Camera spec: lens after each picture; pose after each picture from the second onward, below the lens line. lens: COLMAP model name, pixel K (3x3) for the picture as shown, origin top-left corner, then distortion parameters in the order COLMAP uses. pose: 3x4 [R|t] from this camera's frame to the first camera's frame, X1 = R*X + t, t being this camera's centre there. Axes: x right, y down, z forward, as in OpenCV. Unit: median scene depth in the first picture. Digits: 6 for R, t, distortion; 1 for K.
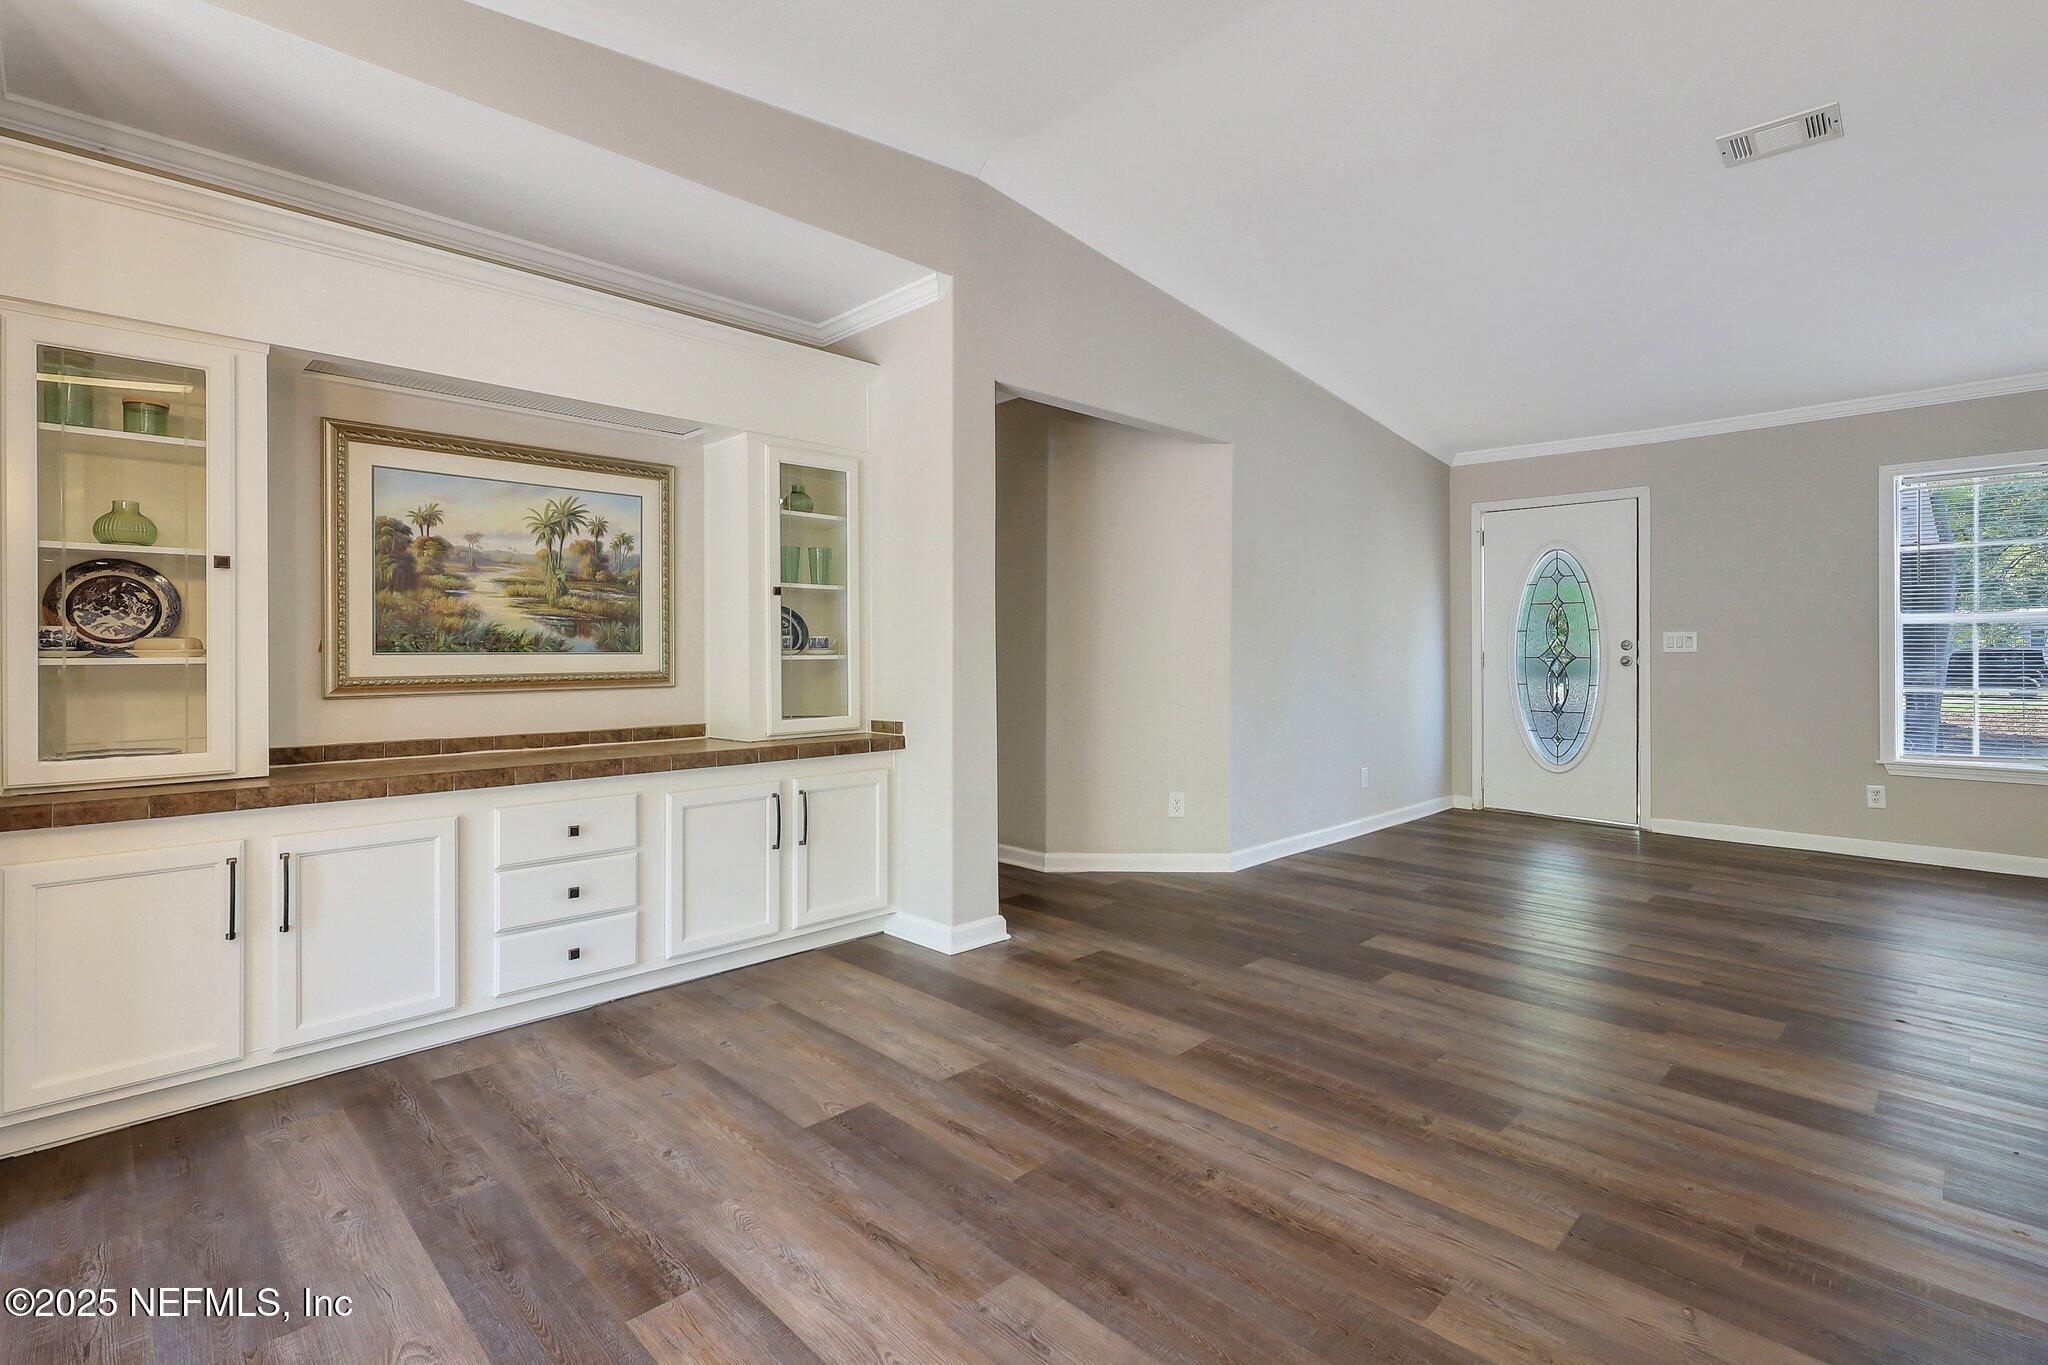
lens RADIAL K [[956.0, 0, 1019.7], [0, 956.0, 651.5], [0, 0, 1]] dist [-0.002874, 0.000075]
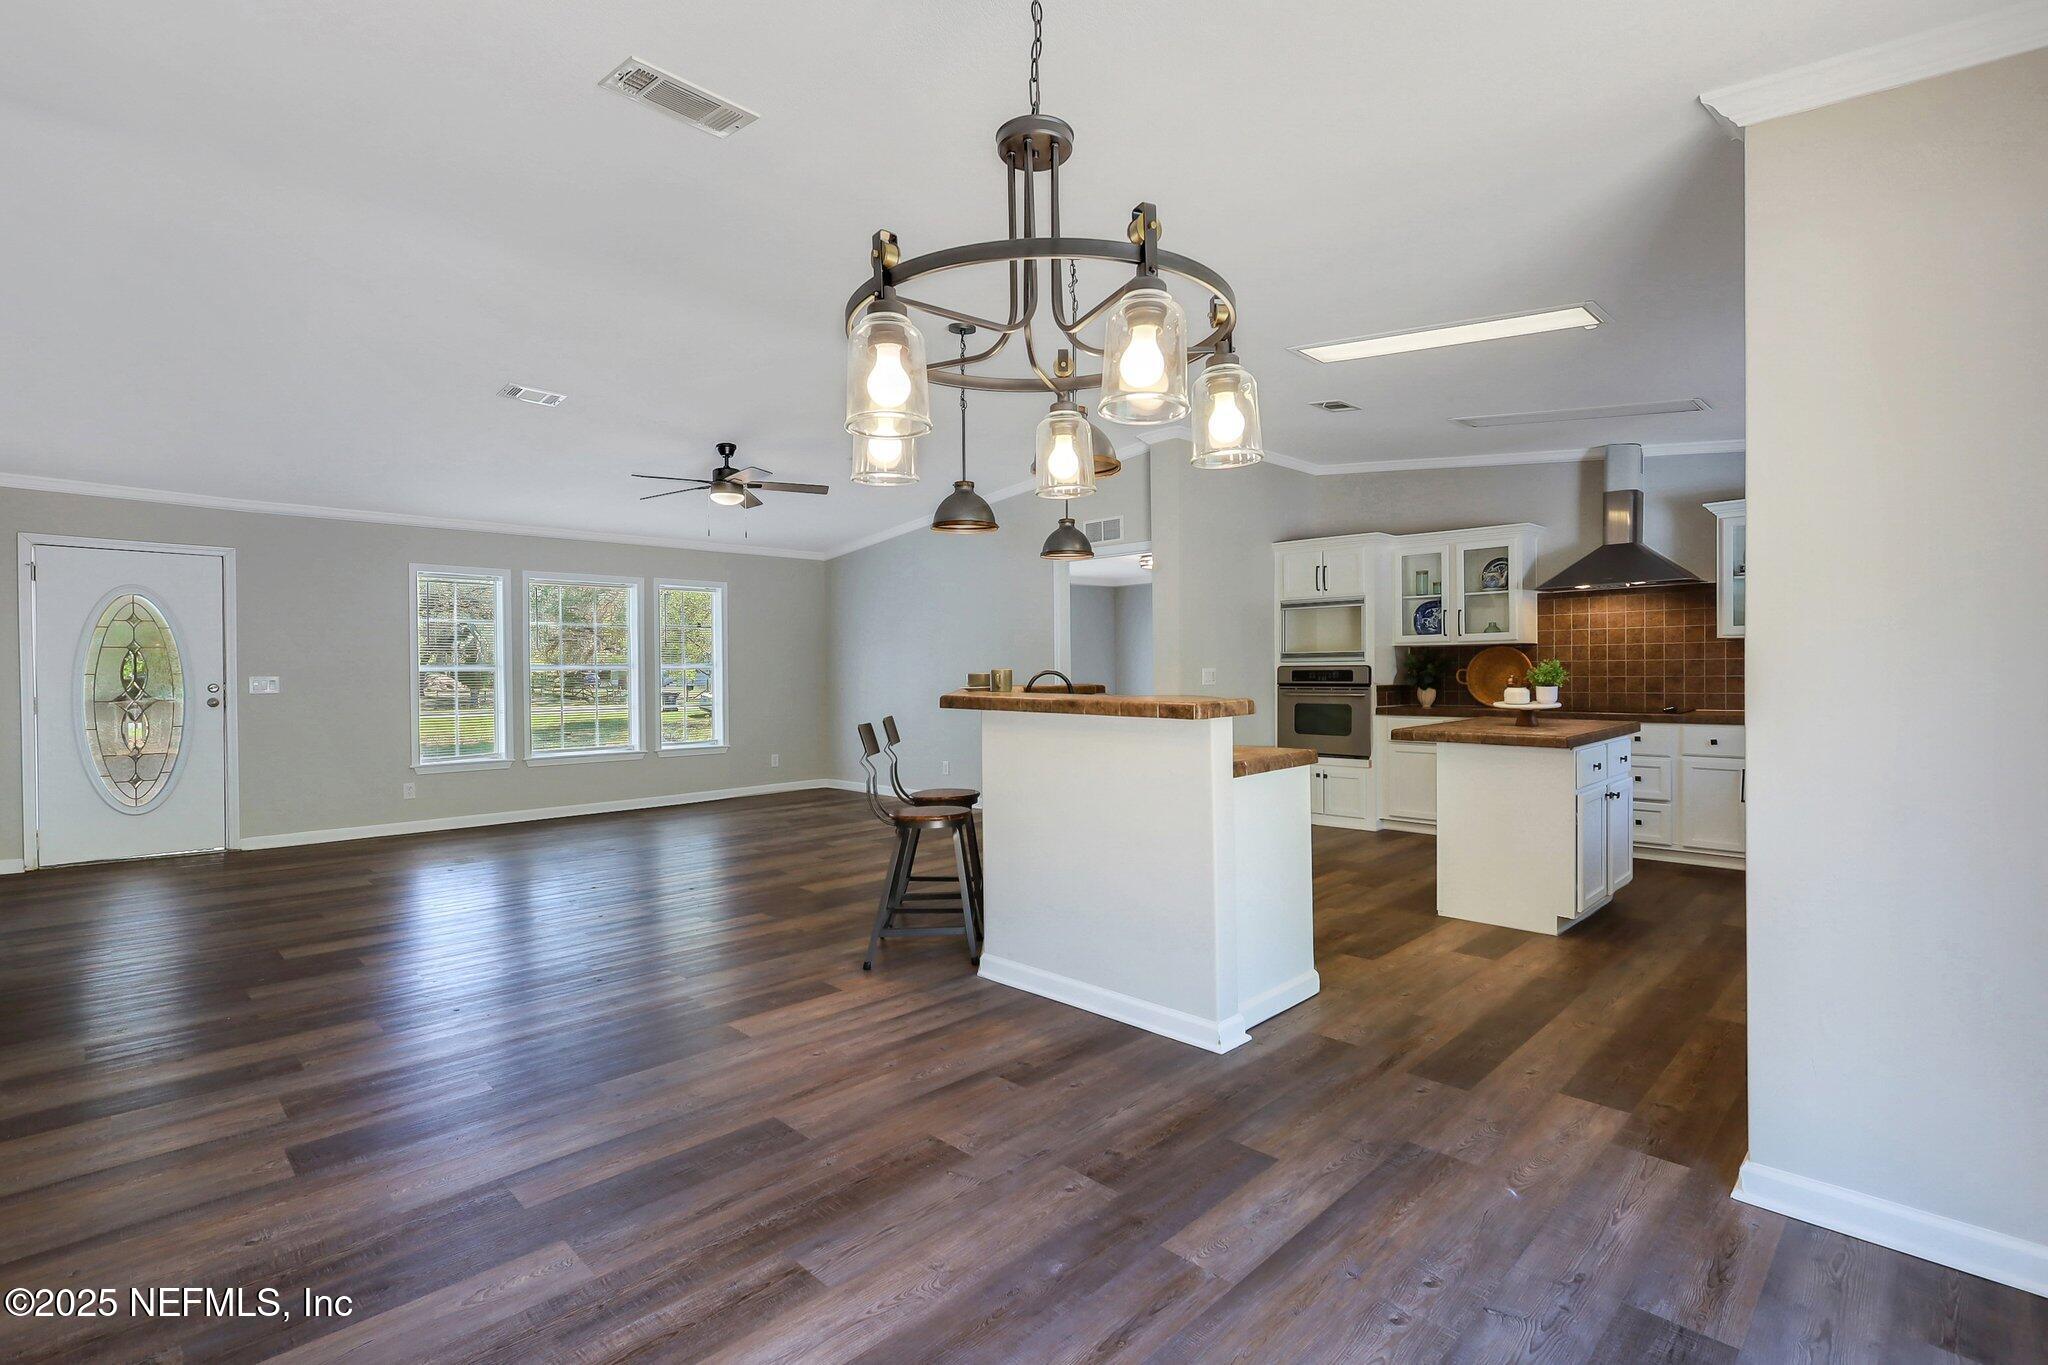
lens RADIAL K [[956.0, 0, 1010.9], [0, 956.0, 680.2], [0, 0, 1]] dist [-0.002874, 0.000075]
pose [[-0.001027, -0.009599, 0.999953, -0.801814], [0.006934, 0.999930, 0.009606, -0.034339], [-0.999975, 0.006943, -0.000961, 0.127453]]
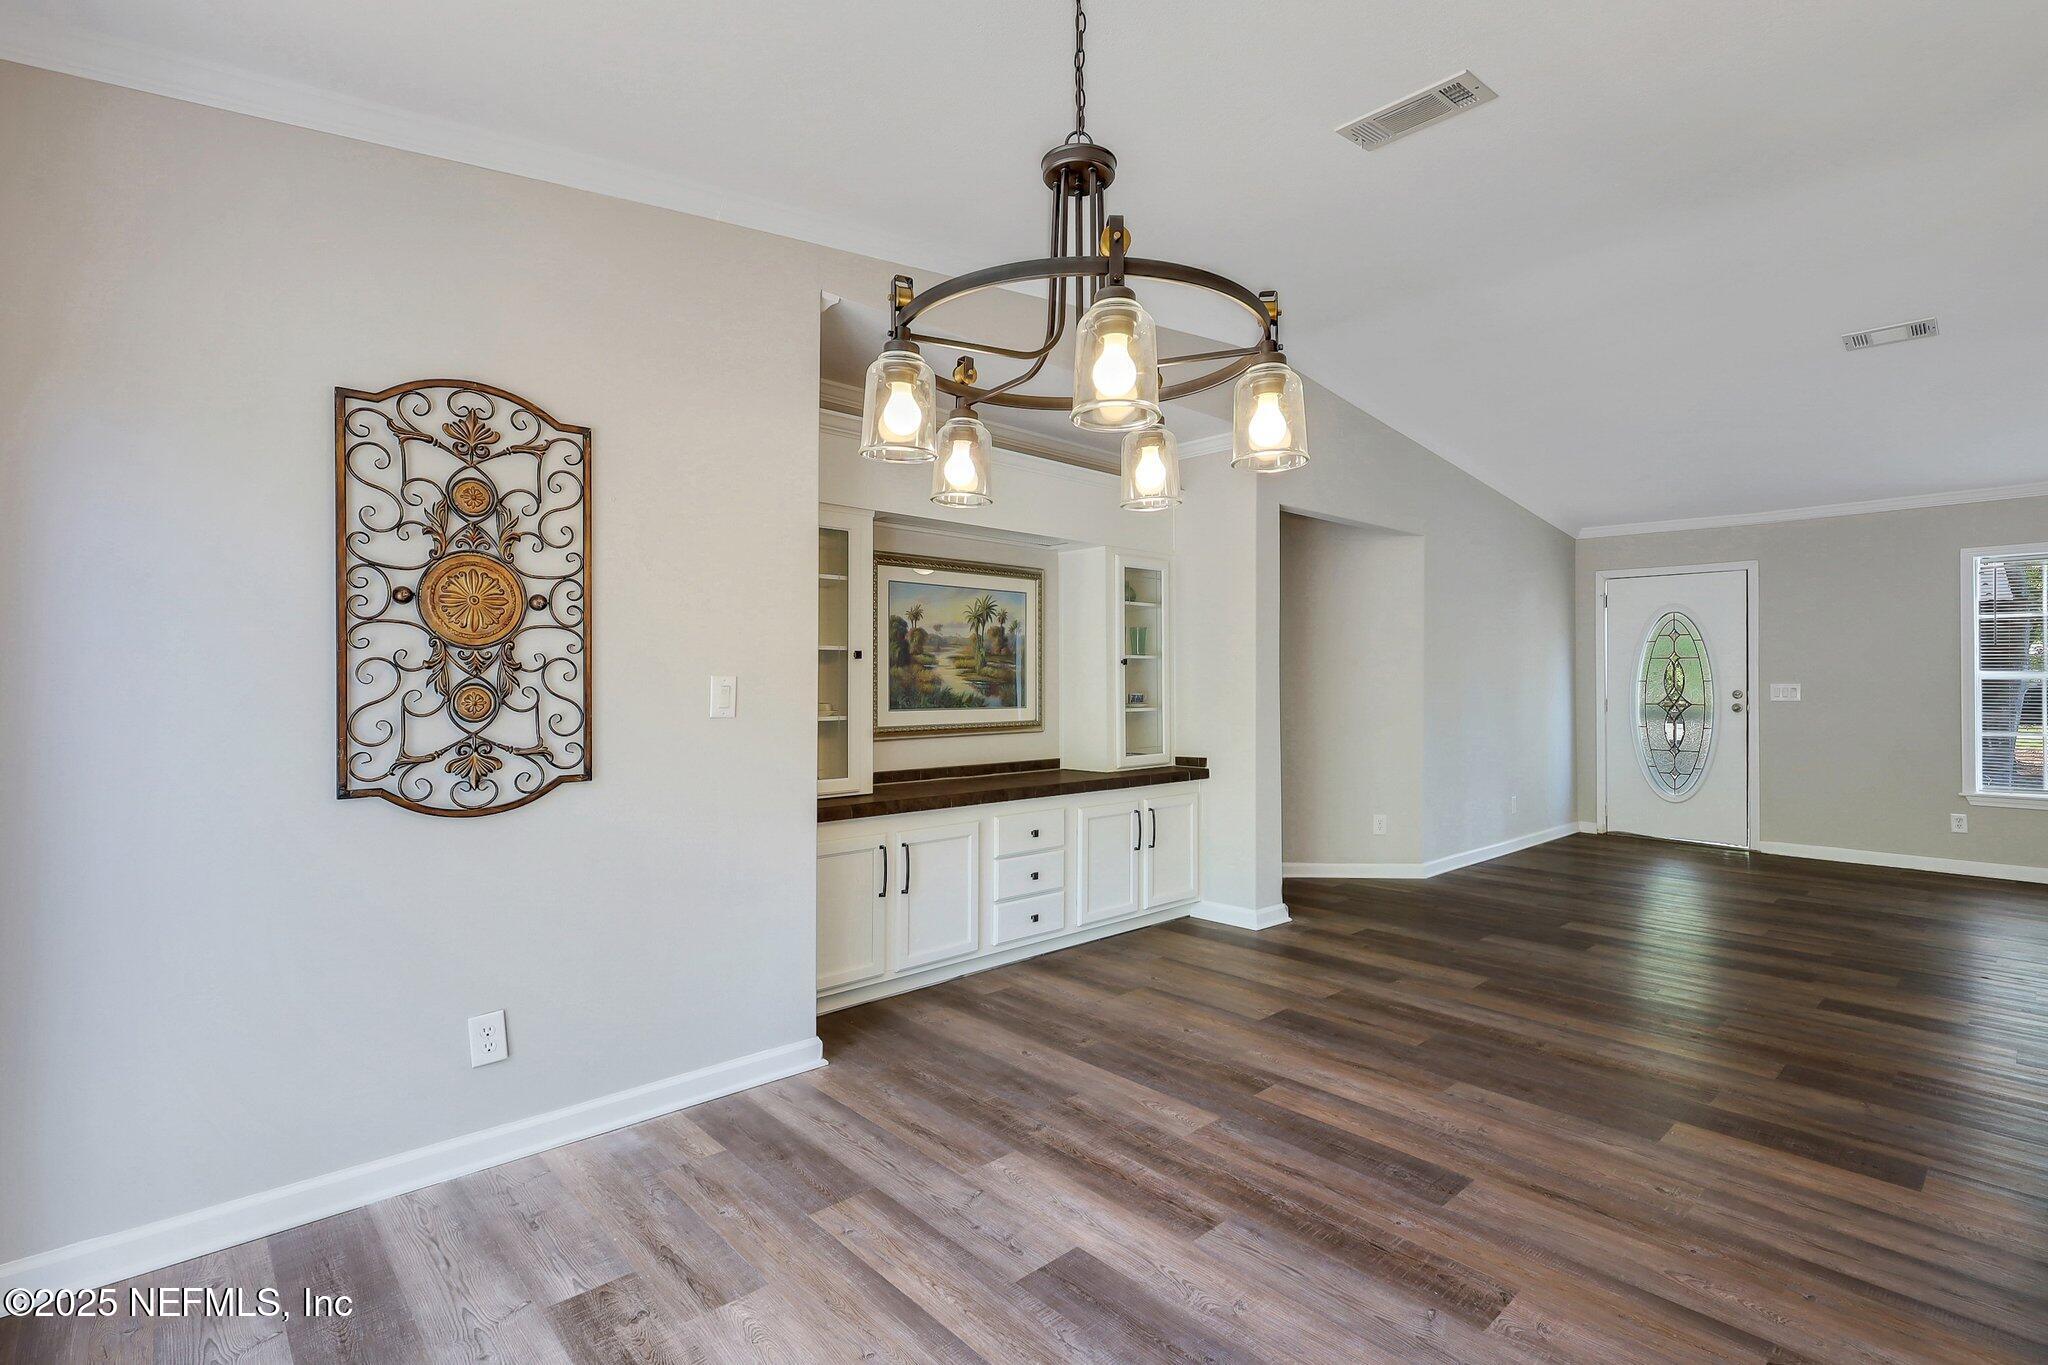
lens RADIAL K [[956.0, 0, 1016.7], [0, 956.0, 677.5], [0, 0, 1]] dist [-0.002874, 0.000075]
pose [[0.999157, 0.001534, -0.041016, -0.350274], [-0.001767, 0.999983, -0.005639, -0.032862], [0.041006, 0.005707, 0.999143, -0.365500]]
